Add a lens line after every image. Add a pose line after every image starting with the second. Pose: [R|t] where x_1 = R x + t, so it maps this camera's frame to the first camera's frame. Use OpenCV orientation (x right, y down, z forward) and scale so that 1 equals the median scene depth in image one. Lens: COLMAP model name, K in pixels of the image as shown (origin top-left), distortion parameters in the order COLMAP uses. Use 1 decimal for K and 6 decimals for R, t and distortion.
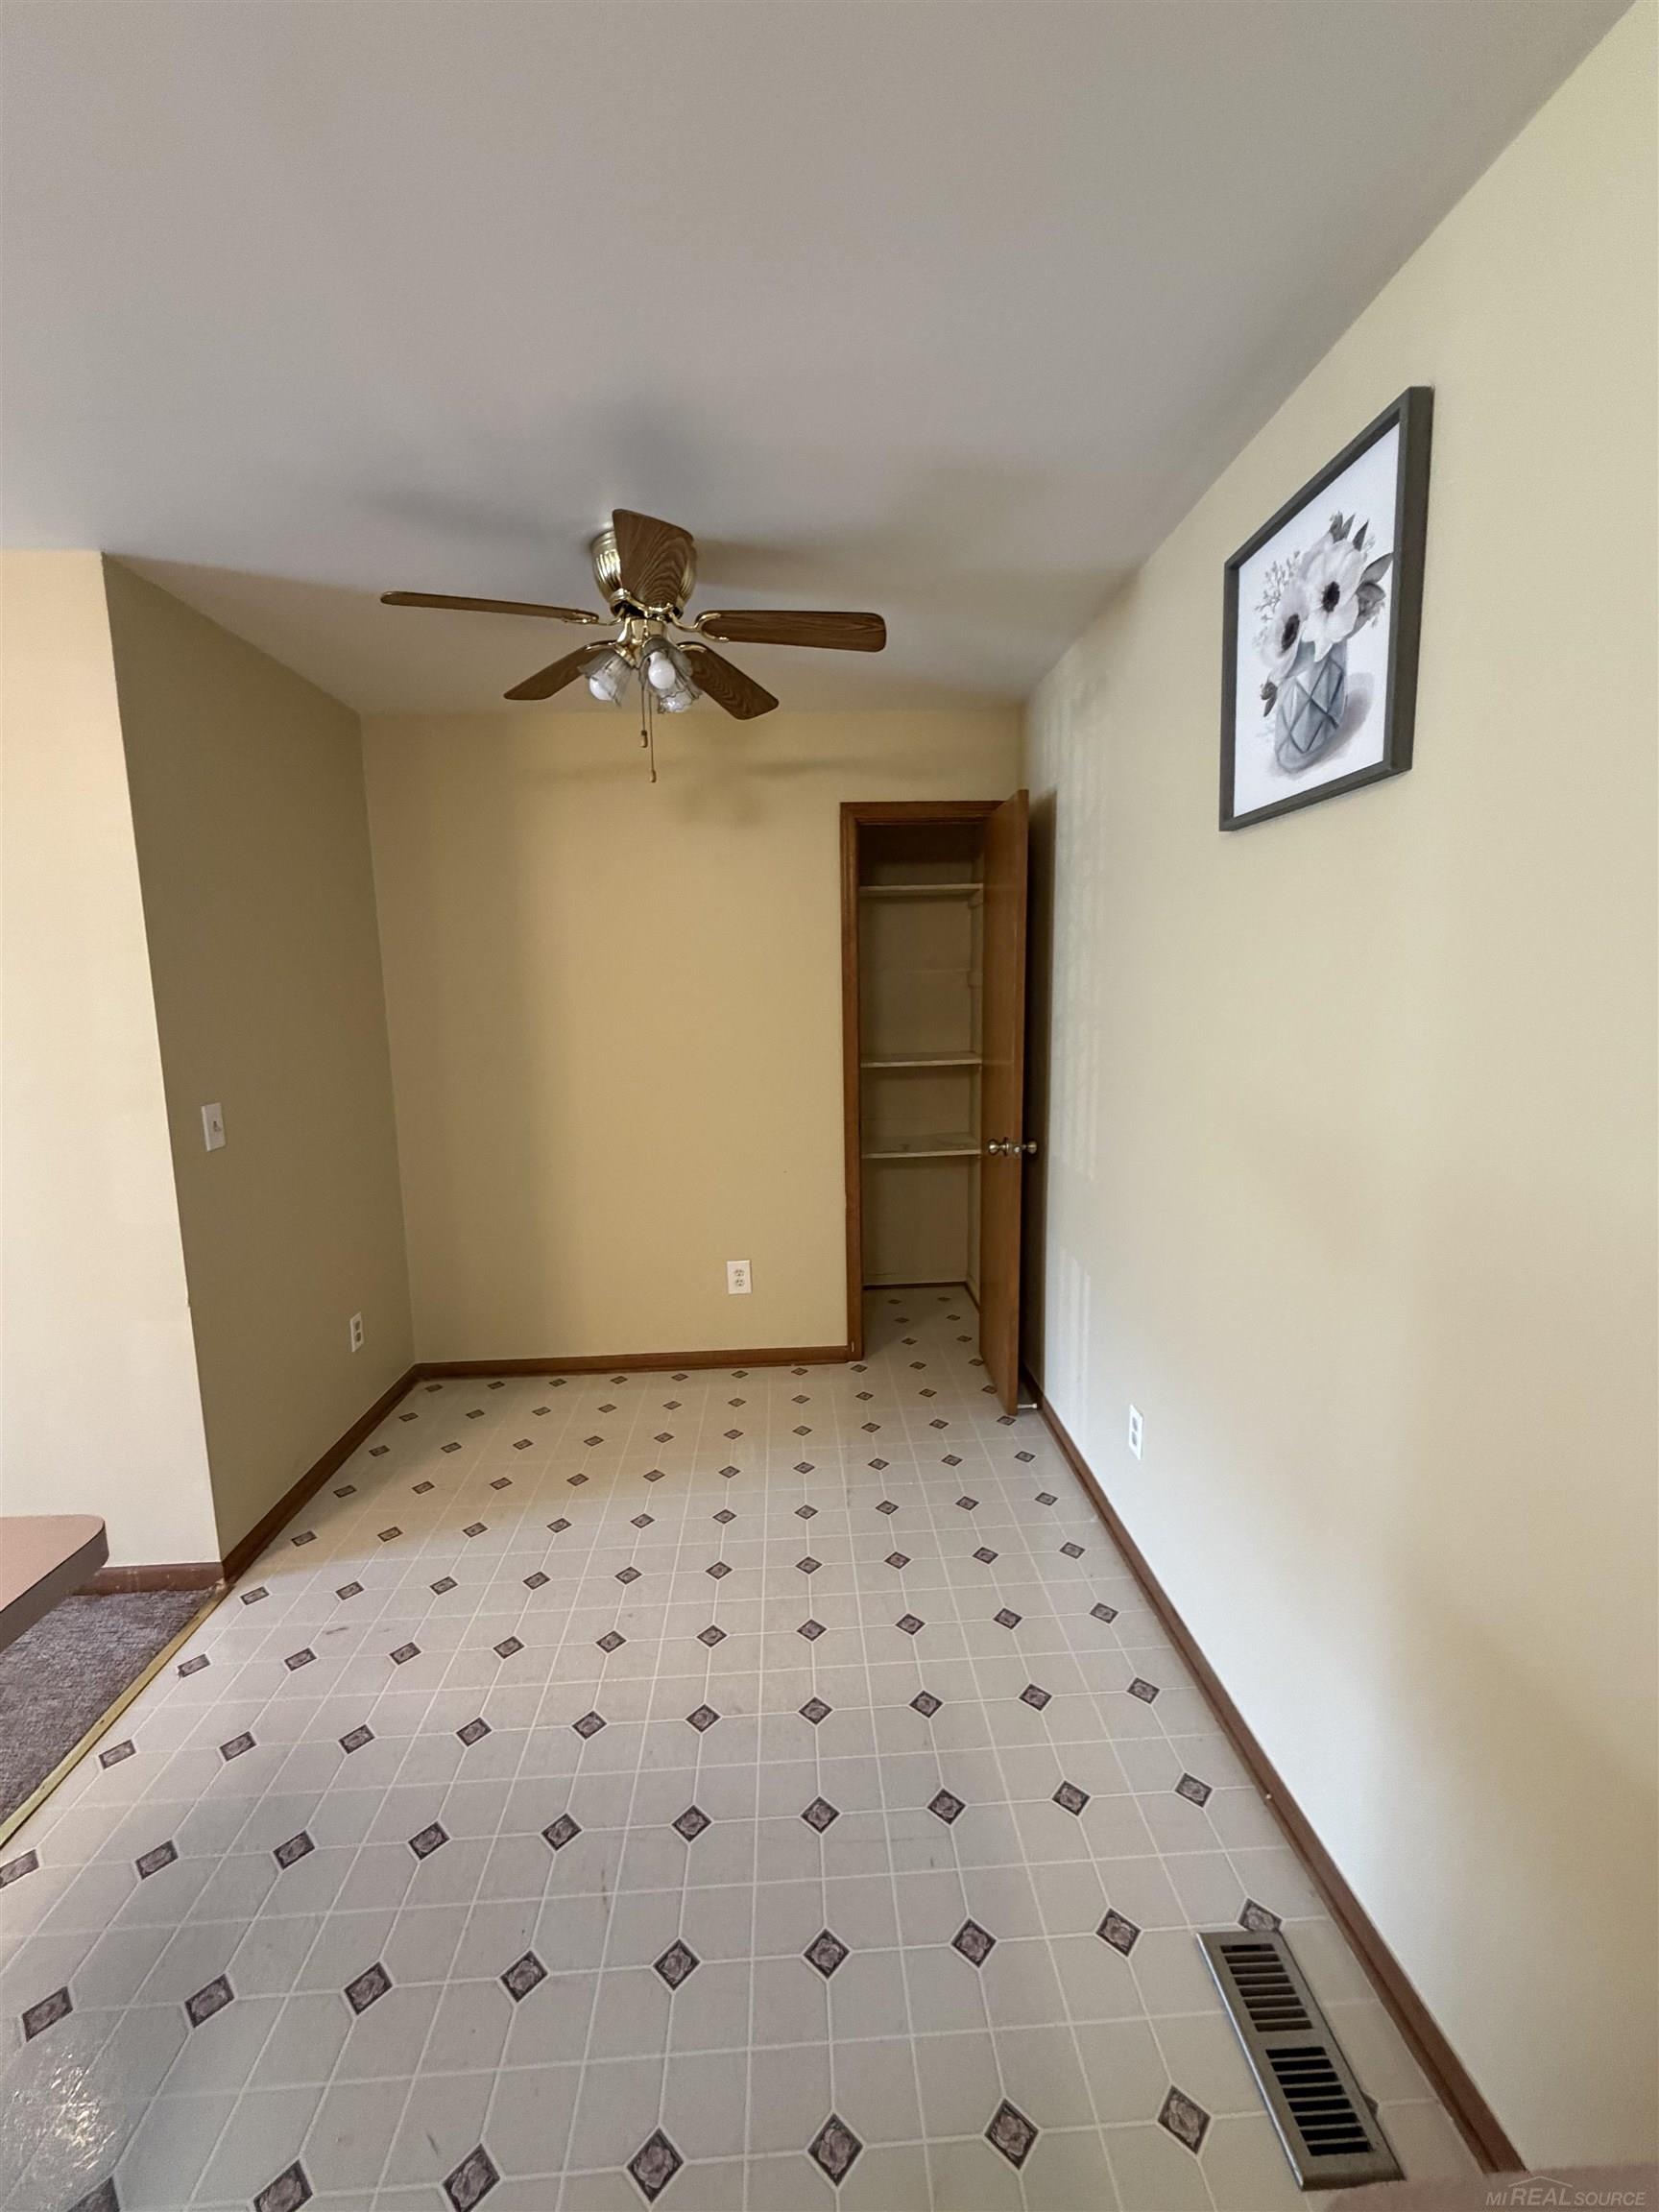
lens RADIAL K [[885.1, 0, 829.6], [0, 885.1, 1100.8], [0, 0, 1]] dist [0.002072, 0.000658]
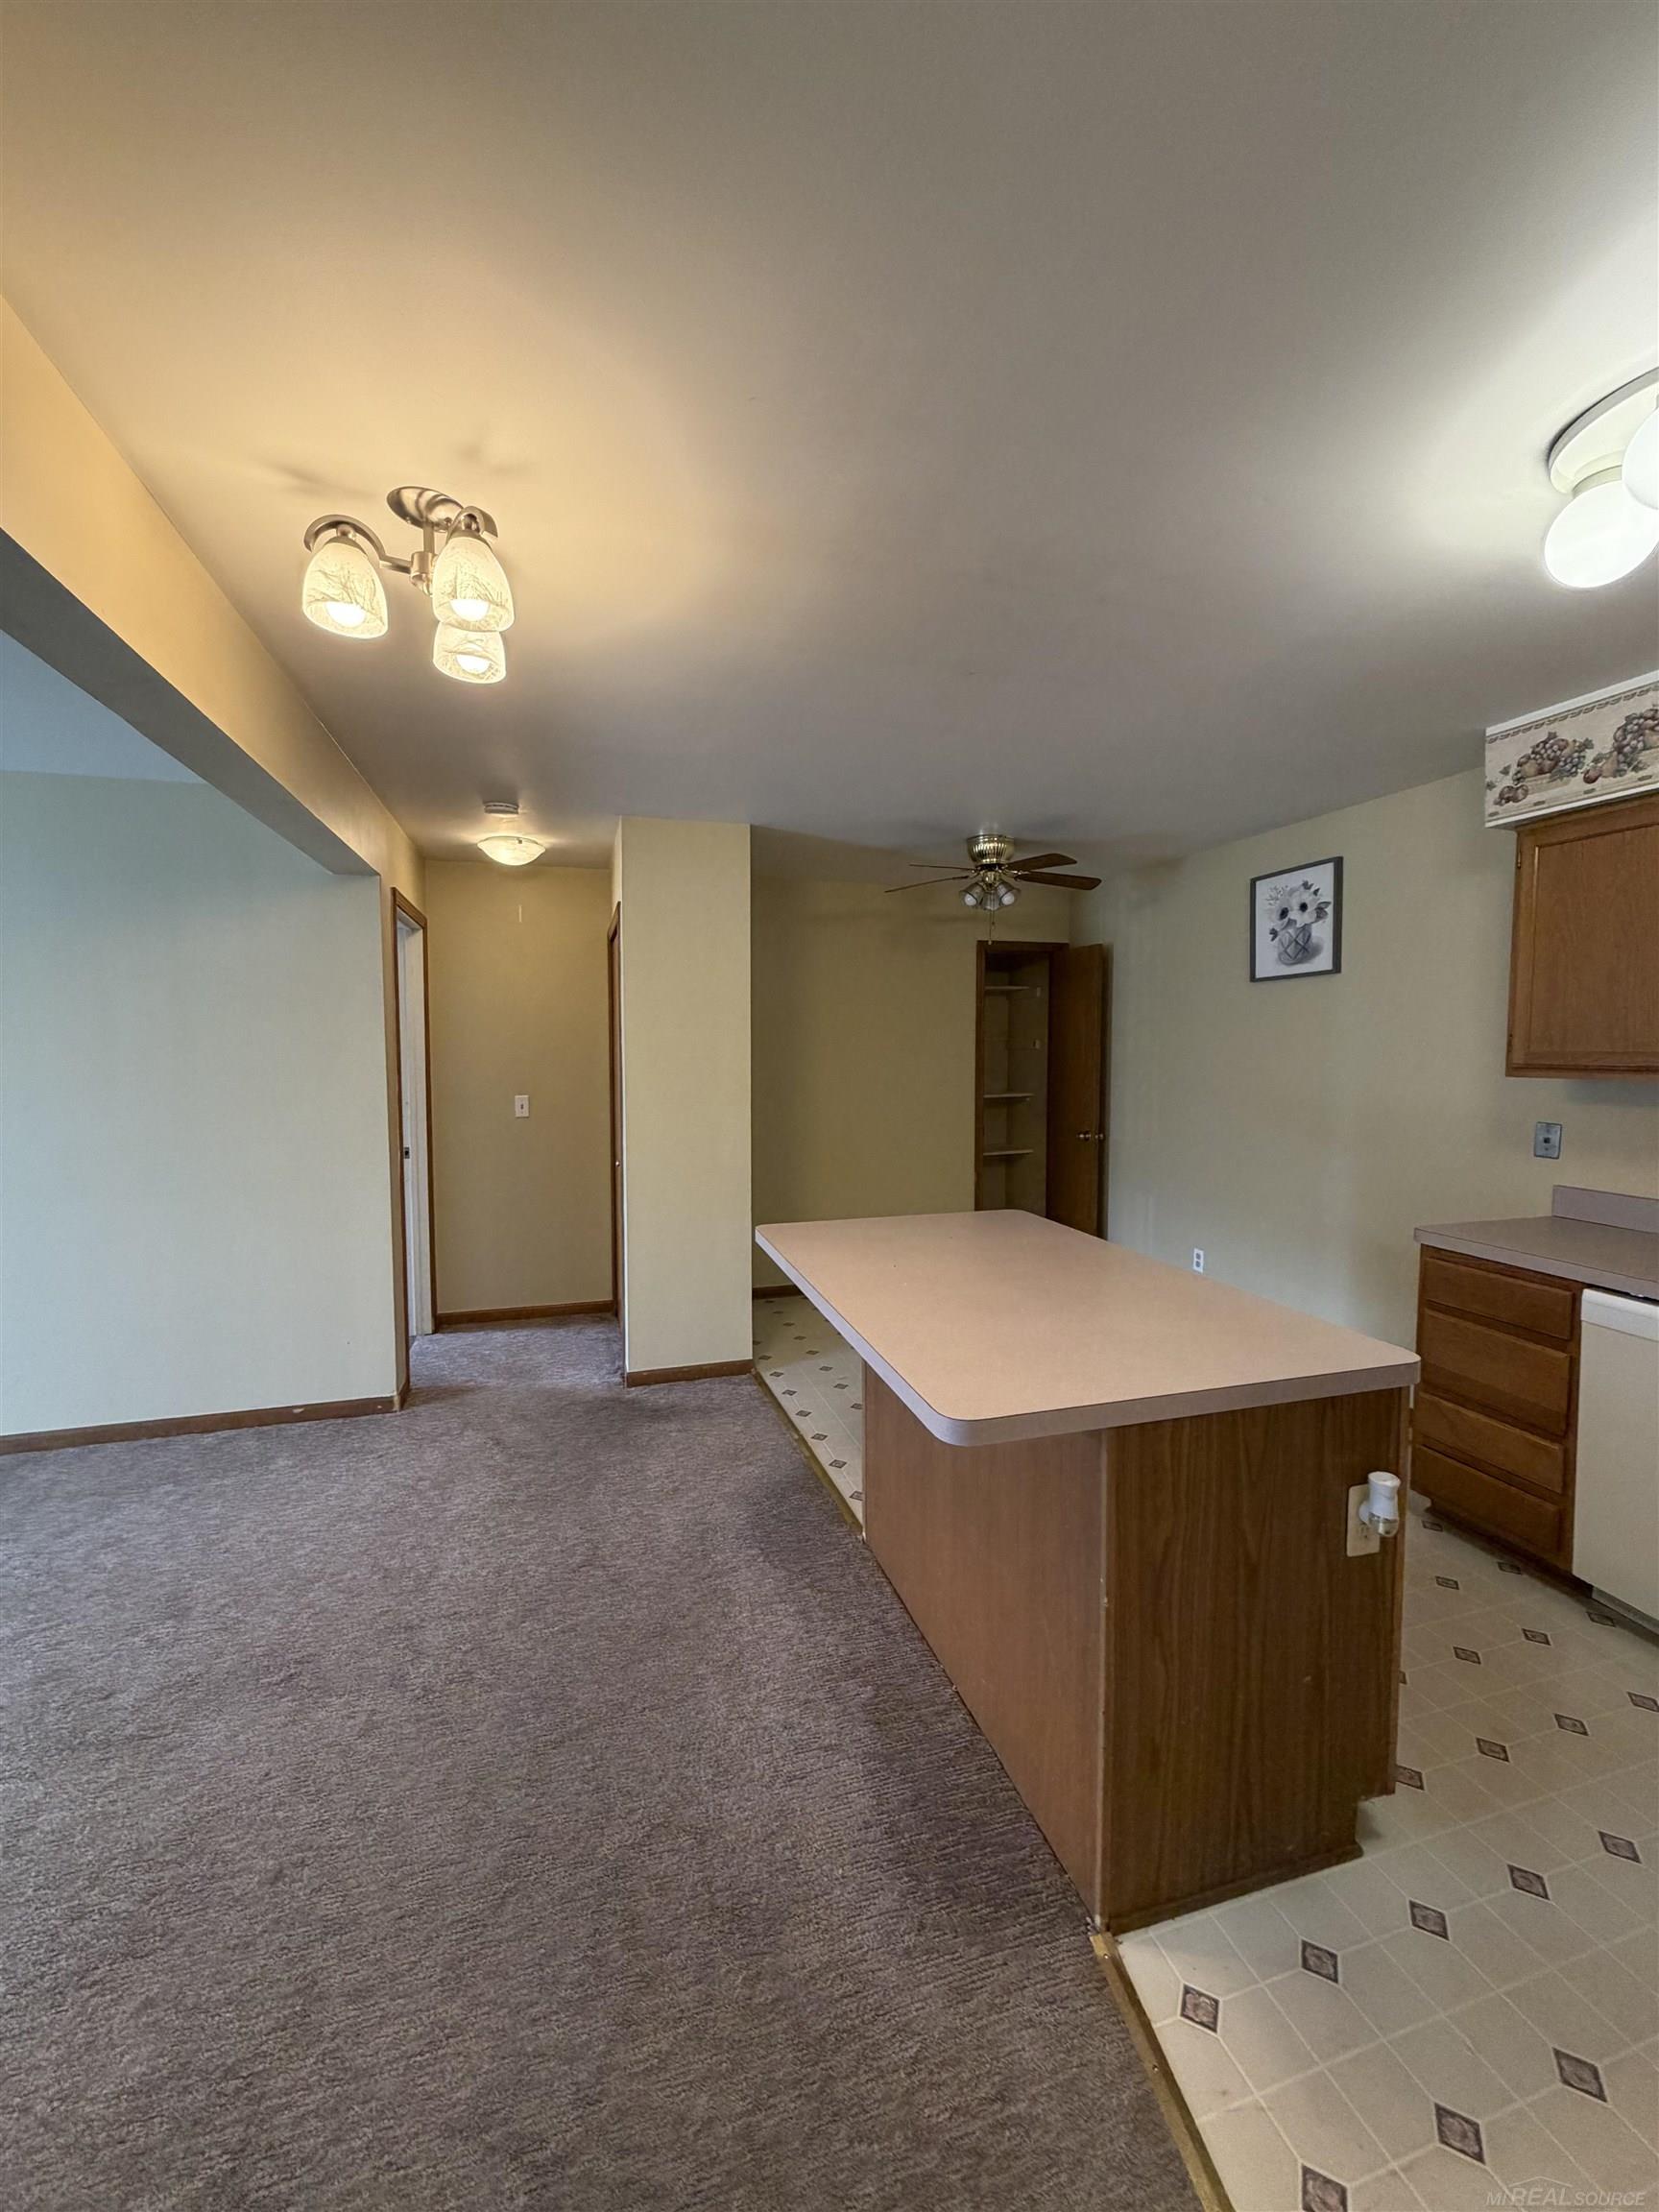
lens RADIAL K [[885.1, 0, 829.3], [0, 885.1, 1099.6], [0, 0, 1]] dist [0.002072, 0.000658]
pose [[0.970307, 0.001277, 0.241872, -1.425399], [0.018126, 0.996790, -0.077976, 0.208403], [-0.241195, 0.080045, 0.967170, -1.180610]]
